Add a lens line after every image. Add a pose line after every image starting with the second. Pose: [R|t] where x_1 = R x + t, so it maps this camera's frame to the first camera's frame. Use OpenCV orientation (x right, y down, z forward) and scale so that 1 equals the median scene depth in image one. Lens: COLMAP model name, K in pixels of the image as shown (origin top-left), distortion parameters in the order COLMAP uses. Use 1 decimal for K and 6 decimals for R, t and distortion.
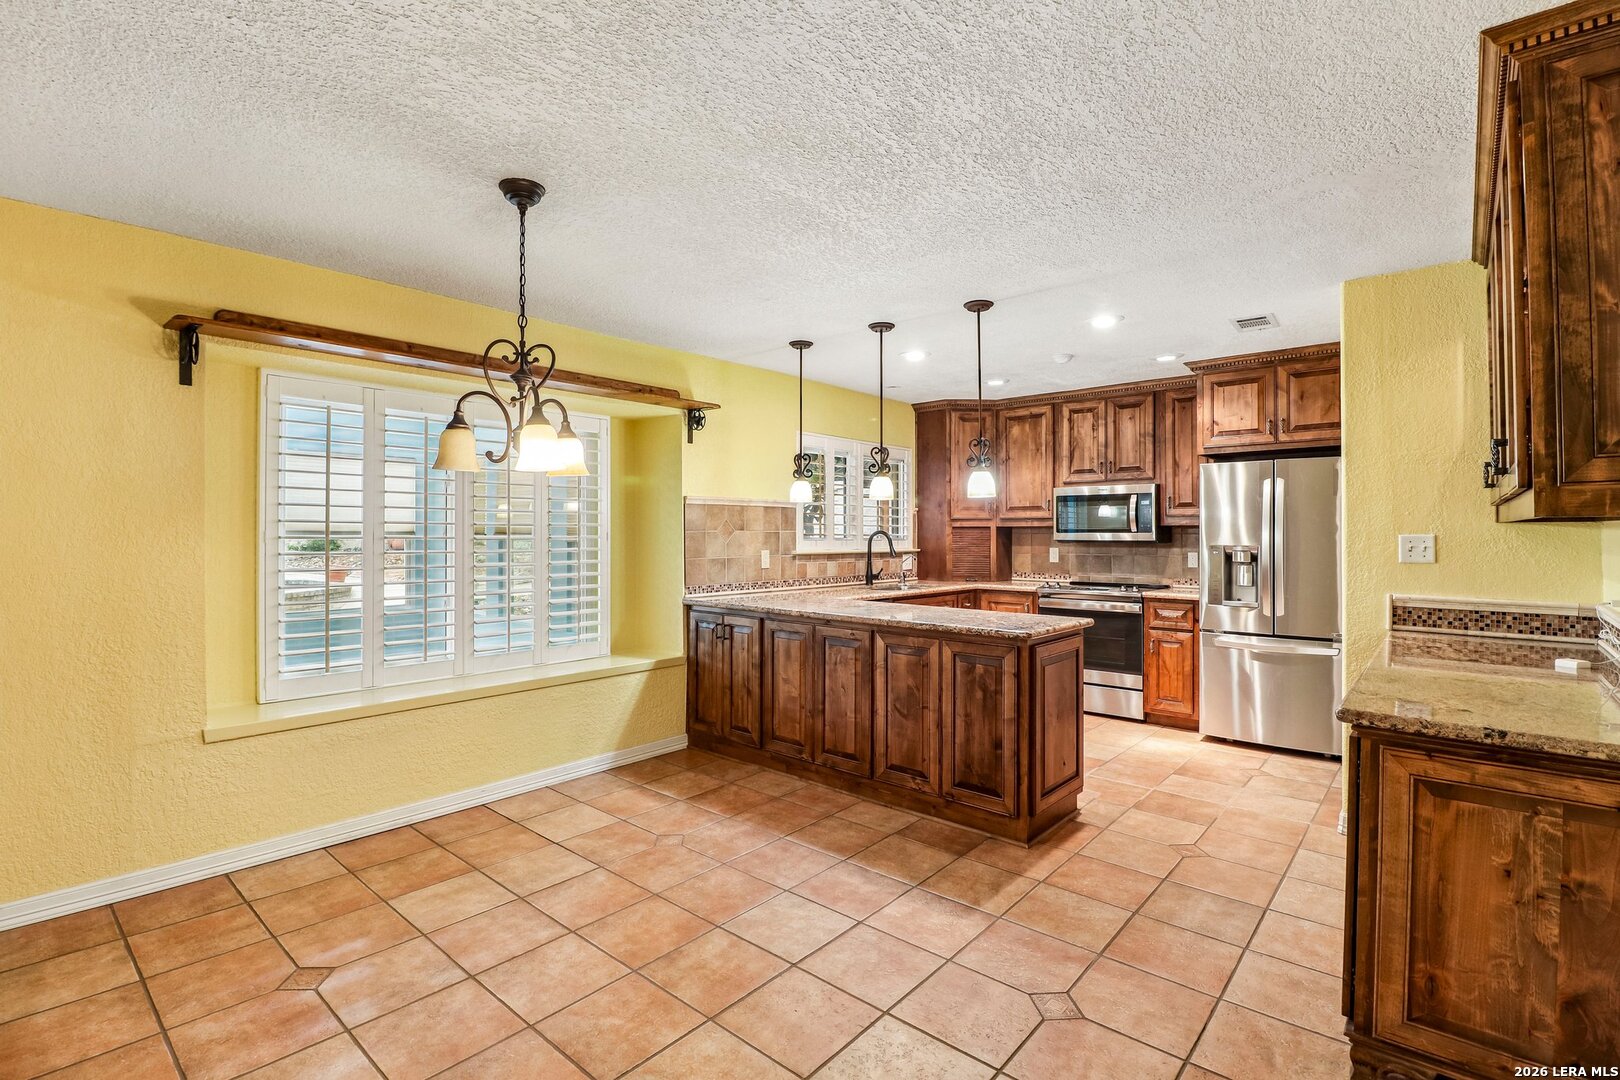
lens RADIAL K [[752.4, 0, 797.9], [0, 752.4, 527.2], [0, 0, 1]] dist [0.000772, -0.011930]
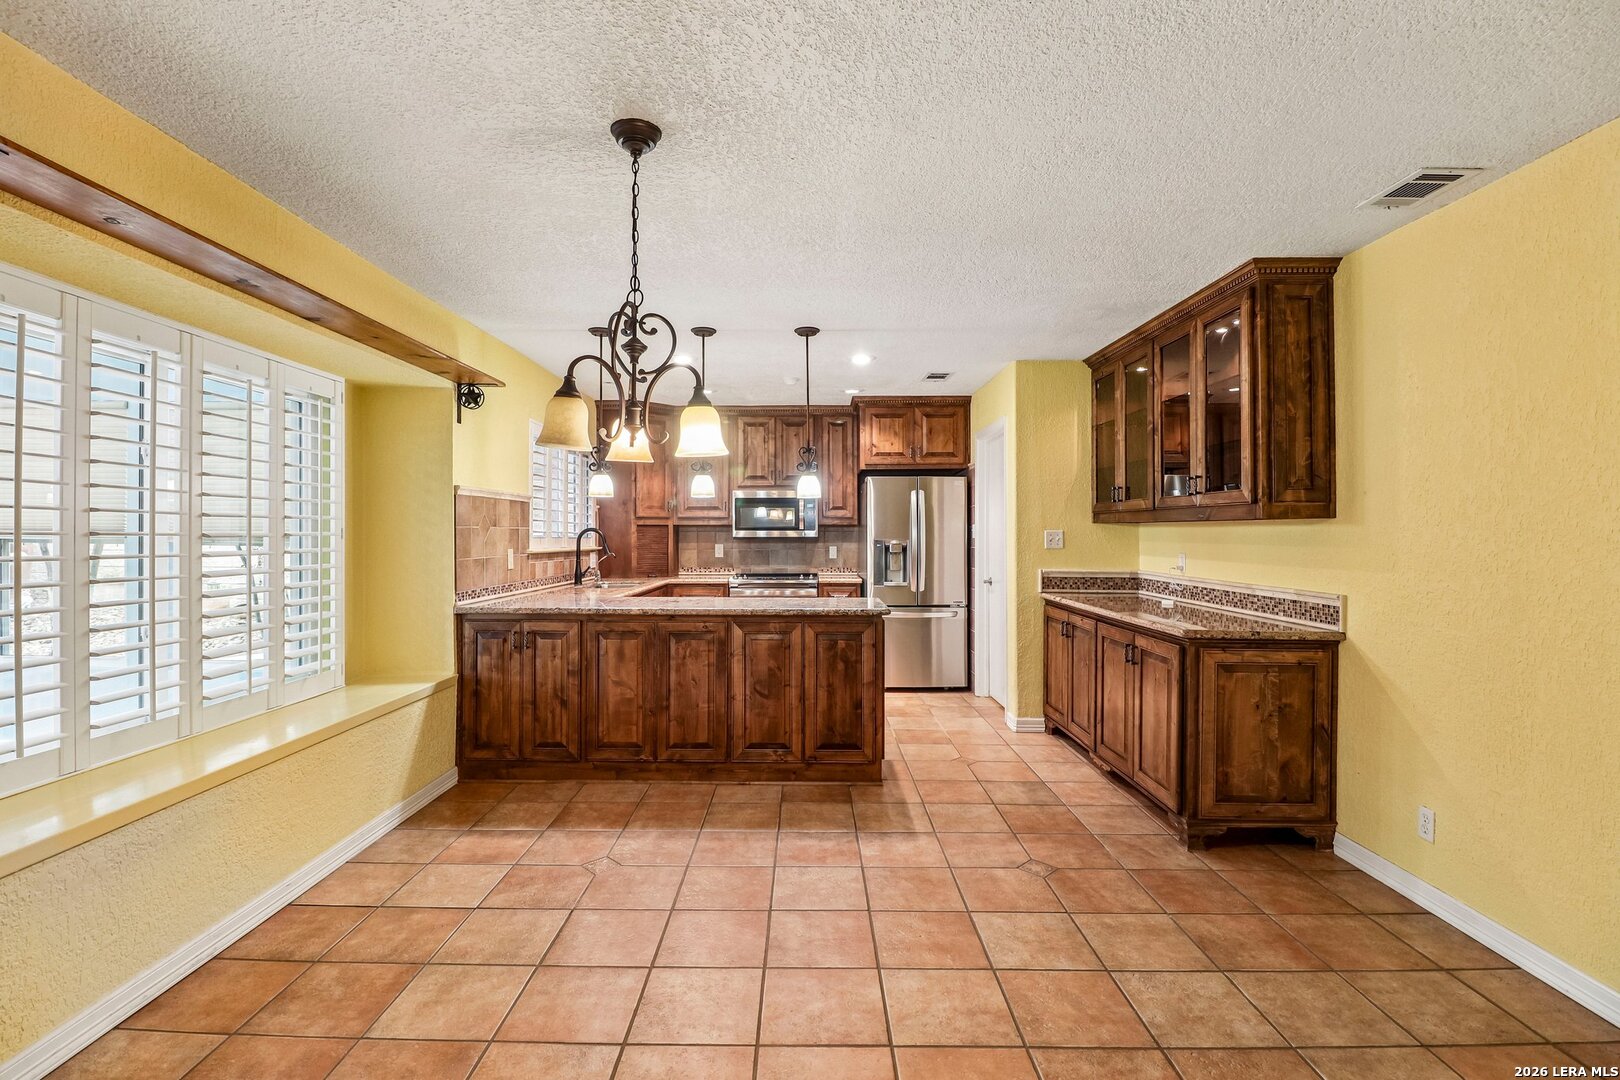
lens RADIAL K [[752.4, 0, 797.6], [0, 752.4, 527.0], [0, 0, 1]] dist [0.000772, -0.011930]
pose [[0.756709, 0.004706, 0.653734, -0.459545], [-0.003906, 0.999989, -0.002678, 0.006795], [-0.653740, -0.000527, 0.756719, 0.122498]]
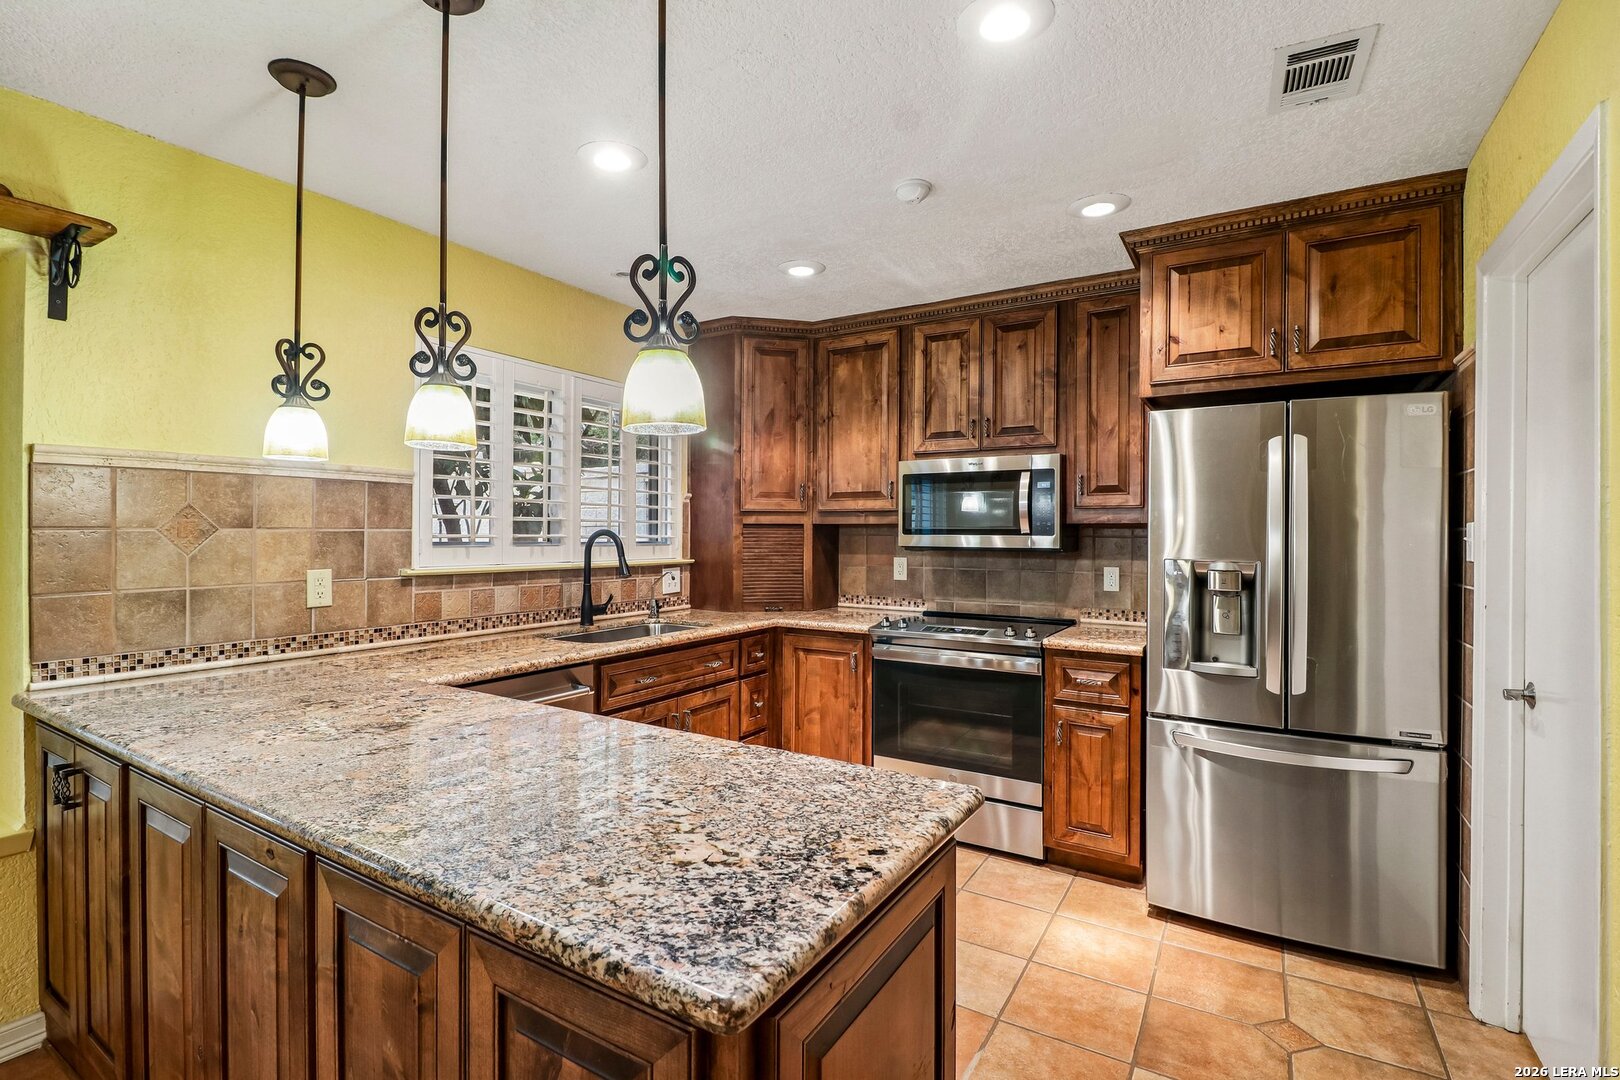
lens RADIAL K [[752.4, 0, 795.7], [0, 752.4, 529.7], [0, 0, 1]] dist [0.000772, -0.011930]
pose [[0.984792, 0.004750, 0.173672, 0.215165], [-0.005662, 0.999973, 0.004759, 0.001609], [-0.173644, -0.005670, 0.984792, 0.585589]]
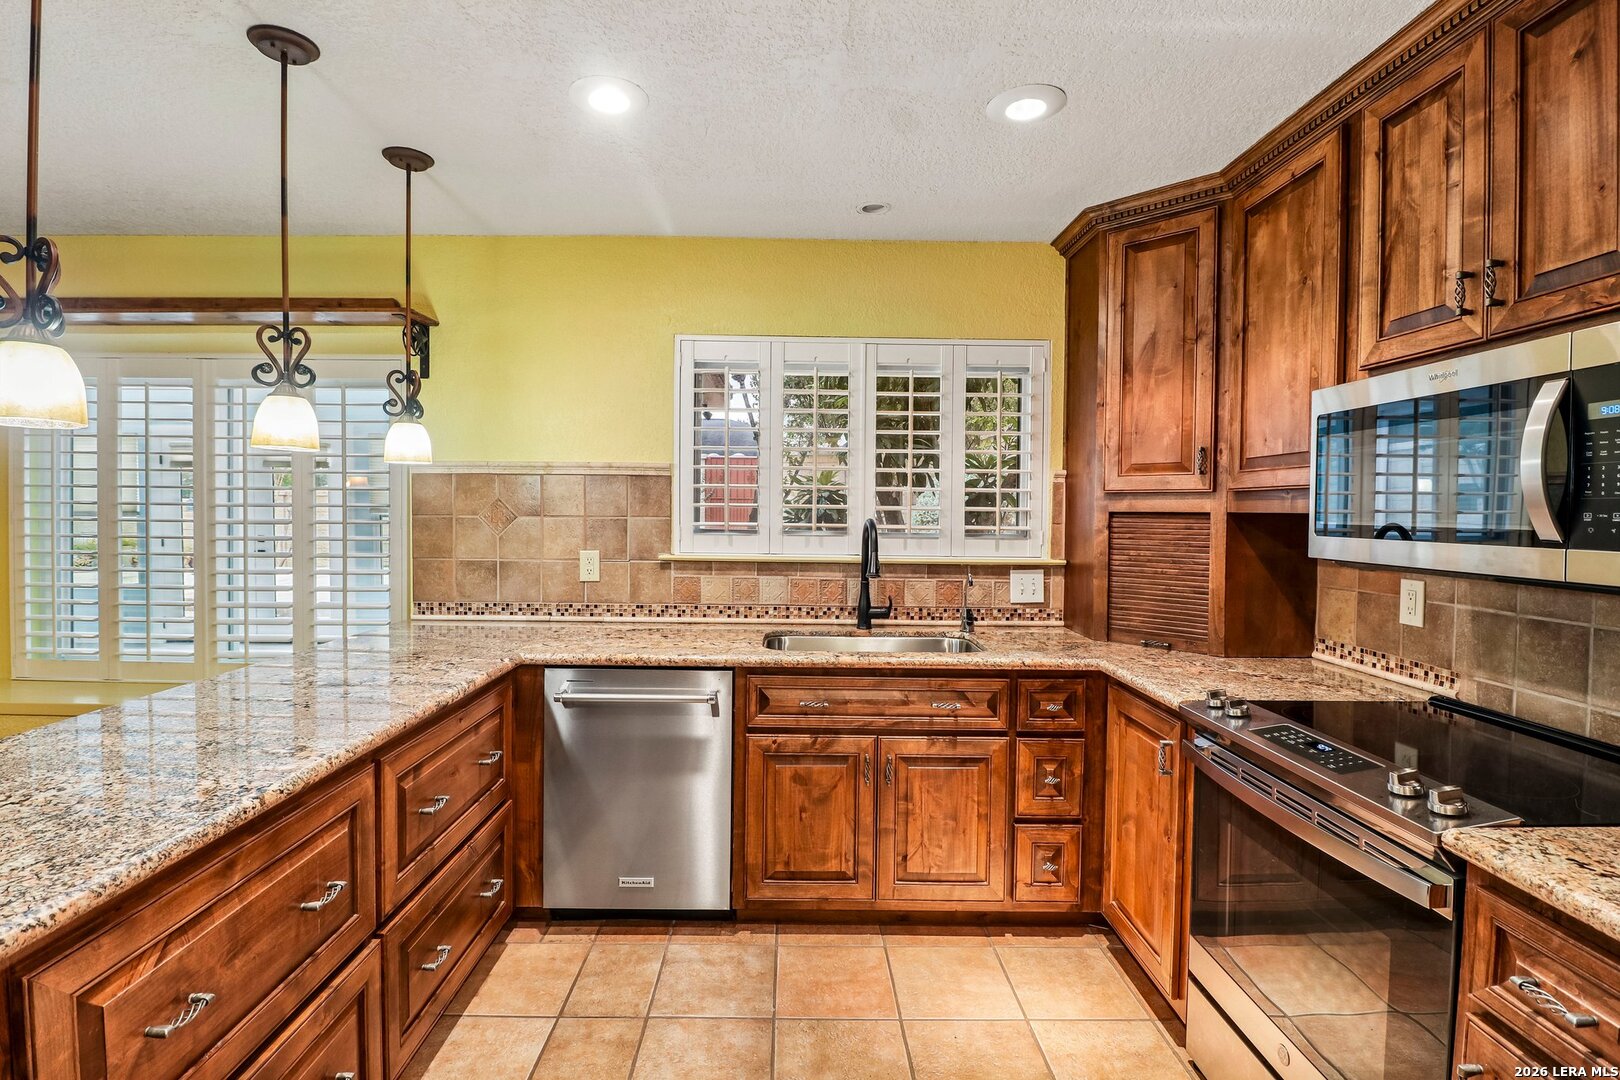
lens RADIAL K [[752.4, 0, 799.2], [0, 752.4, 525.5], [0, 0, 1]] dist [0.000772, -0.011930]
pose [[0.670635, 0.022535, -0.741445, 0.613804], [-0.003393, 0.999621, 0.027313, -0.006012], [0.741780, -0.015801, 0.670457, 0.905555]]
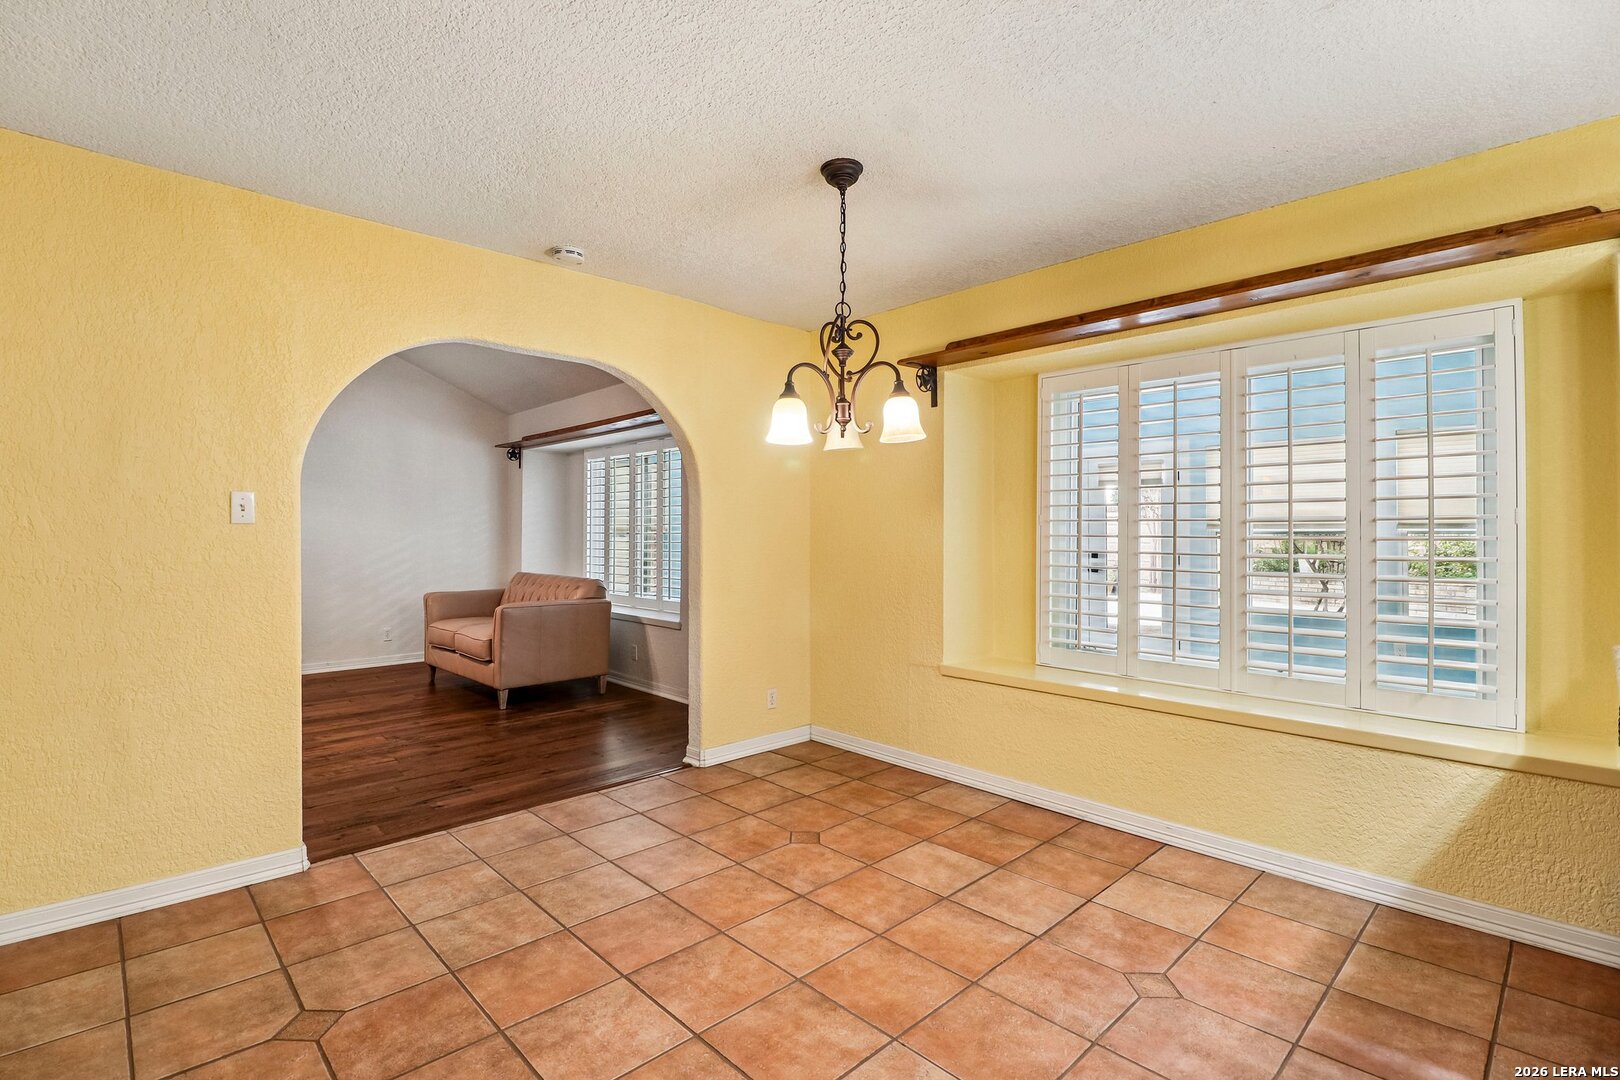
lens RADIAL K [[752.4, 0, 801.5], [0, 752.4, 530.1], [0, 0, 1]] dist [0.000772, -0.011930]
pose [[-0.084986, -0.008973, -0.996342, 0.380560], [0.000976, 0.999958, -0.009089, 0.030819], [0.996382, -0.001745, -0.084973, 0.595506]]
